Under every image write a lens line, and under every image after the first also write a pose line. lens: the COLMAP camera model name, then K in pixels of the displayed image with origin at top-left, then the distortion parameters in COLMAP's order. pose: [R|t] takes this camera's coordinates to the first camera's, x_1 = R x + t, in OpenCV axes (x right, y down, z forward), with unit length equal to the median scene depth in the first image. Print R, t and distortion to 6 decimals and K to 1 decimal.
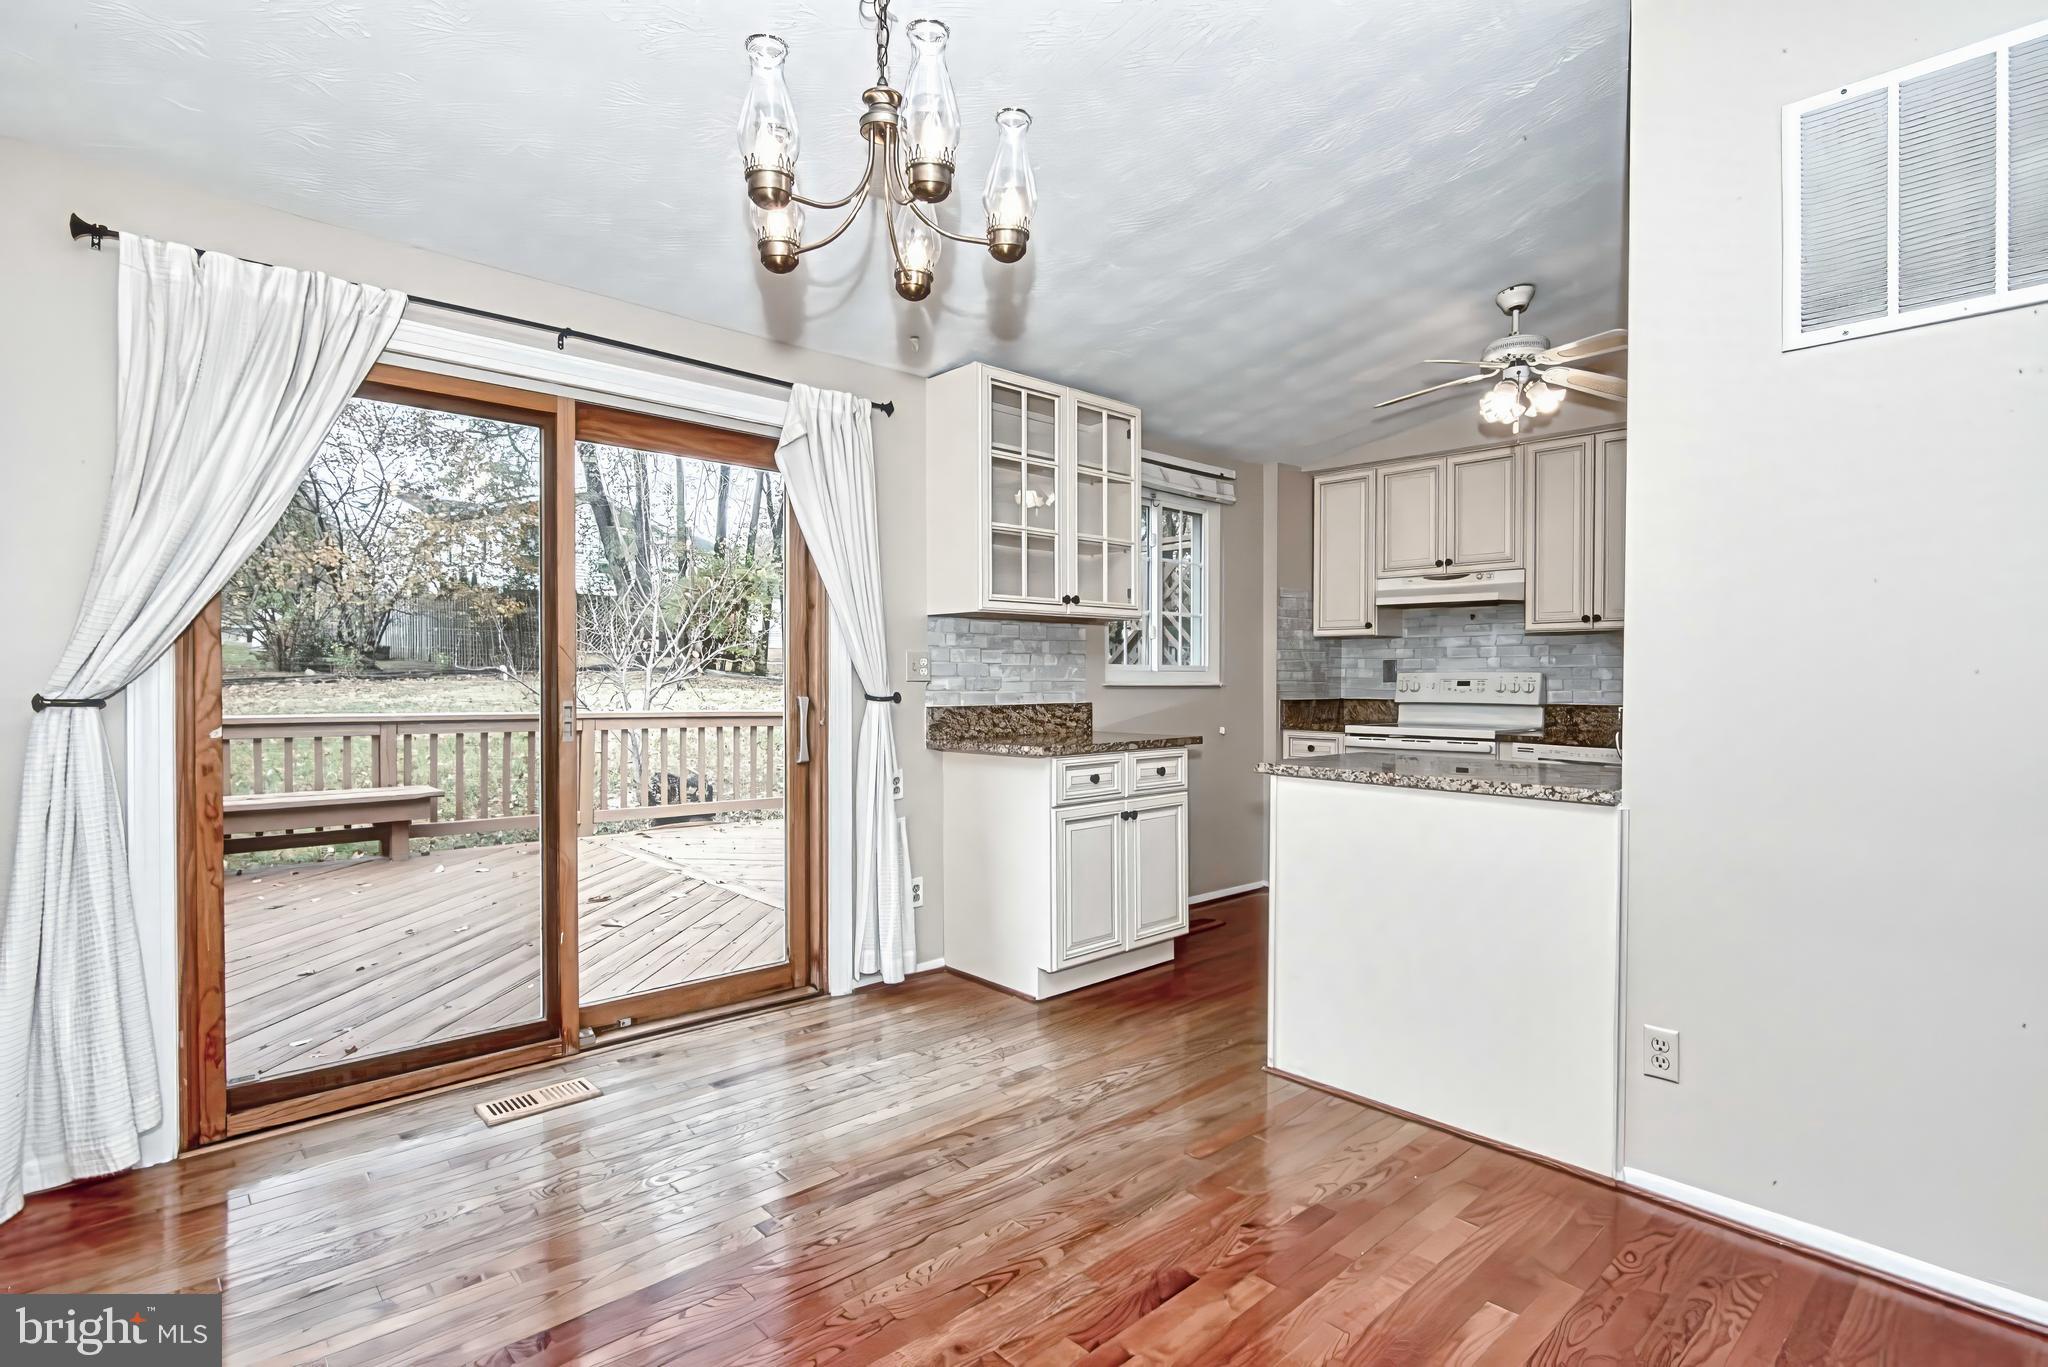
lens RADIAL K [[989.9, 0, 1025.1], [0, 989.9, 691.7], [0, 0, 1]] dist [-0.005442, -0.000843]
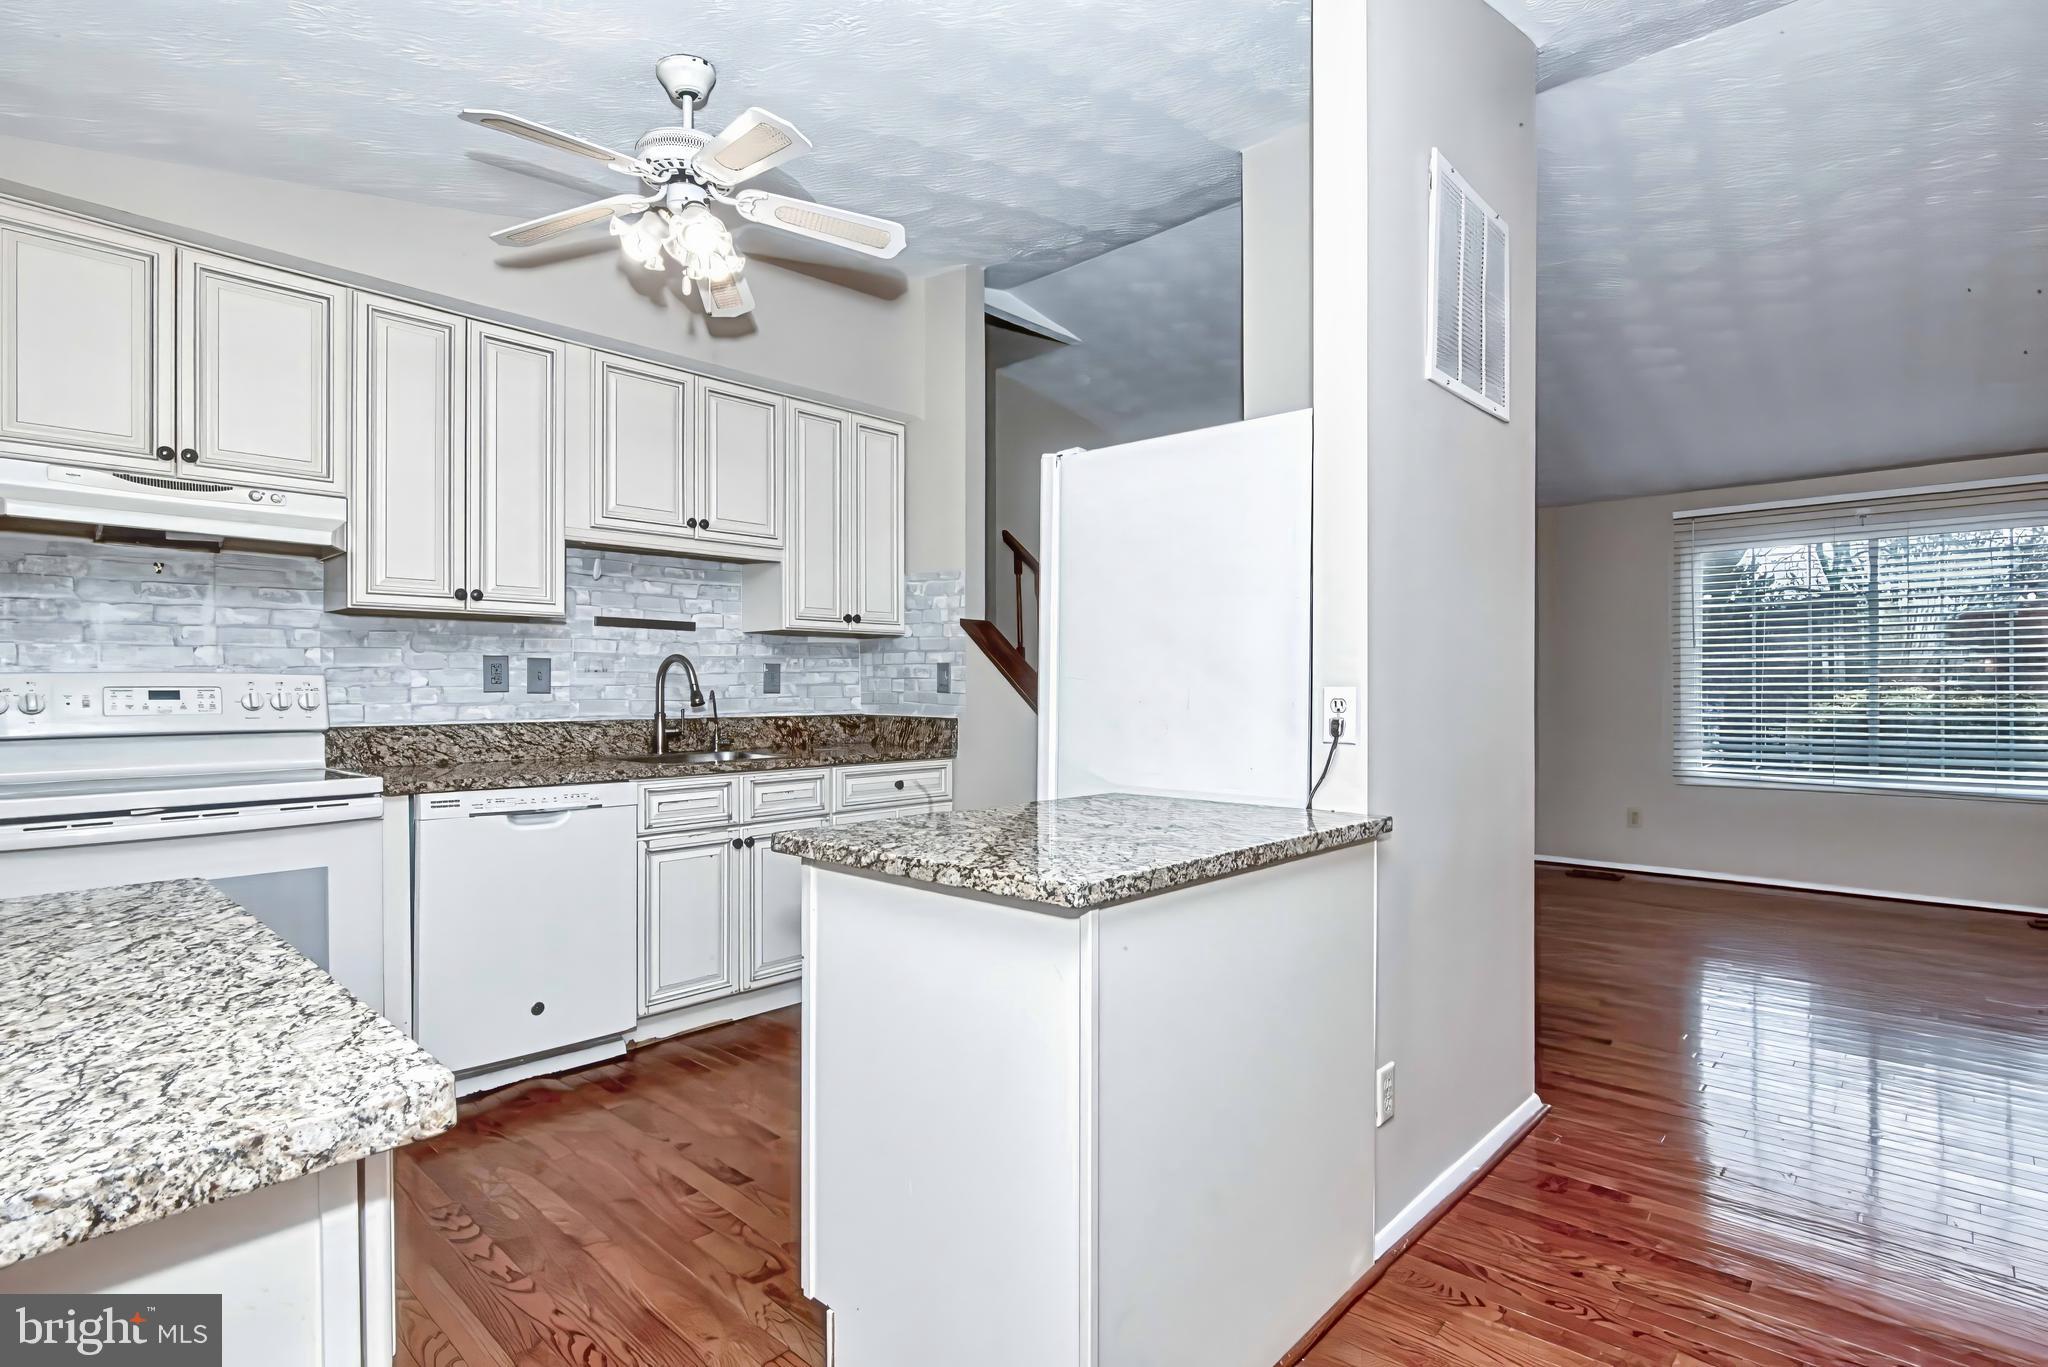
lens RADIAL K [[1006.7, 0, 1018.5], [0, 1006.7, 691.2], [0, 0, 1]] dist [-0.005972, -0.000779]
pose [[-0.069066, -0.006476, 0.997591, -0.134597], [0.013094, 0.999887, 0.007397, -0.010223], [-0.997526, 0.013574, -0.068974, 0.728595]]
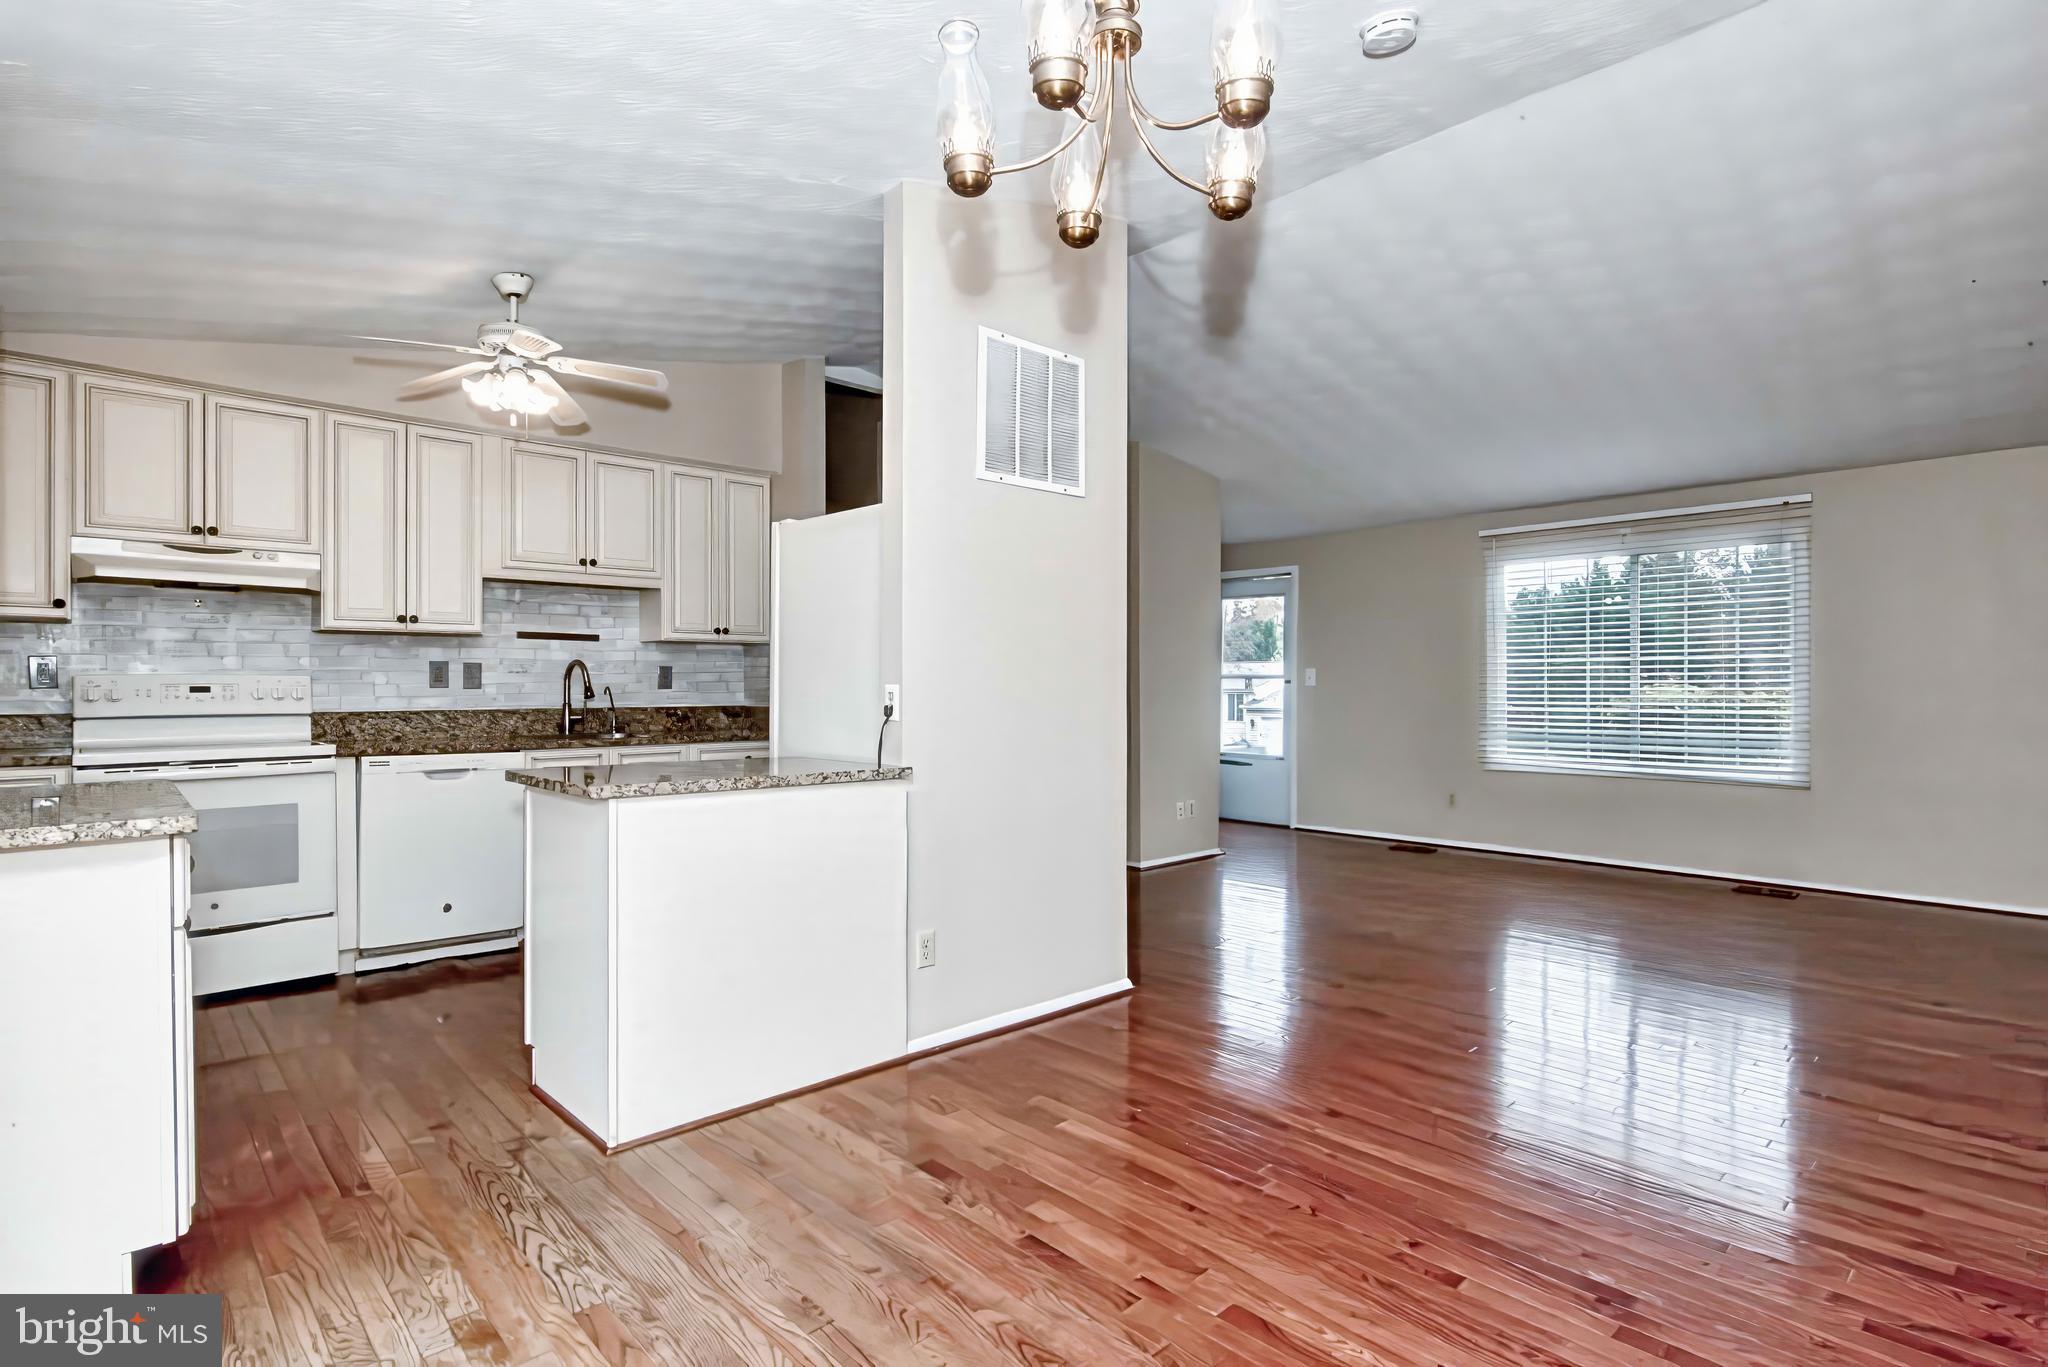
lens RADIAL K [[1019.1, 0, 1022.5], [0, 1019.1, 687.3], [0, 0, 1]] dist [-0.003532, -0.001811]
pose [[0.004193, -0.006049, 0.999973, -0.421043], [0.012831, 0.999900, 0.005995, -0.007993], [-0.999909, 0.012805, 0.004270, 0.442210]]
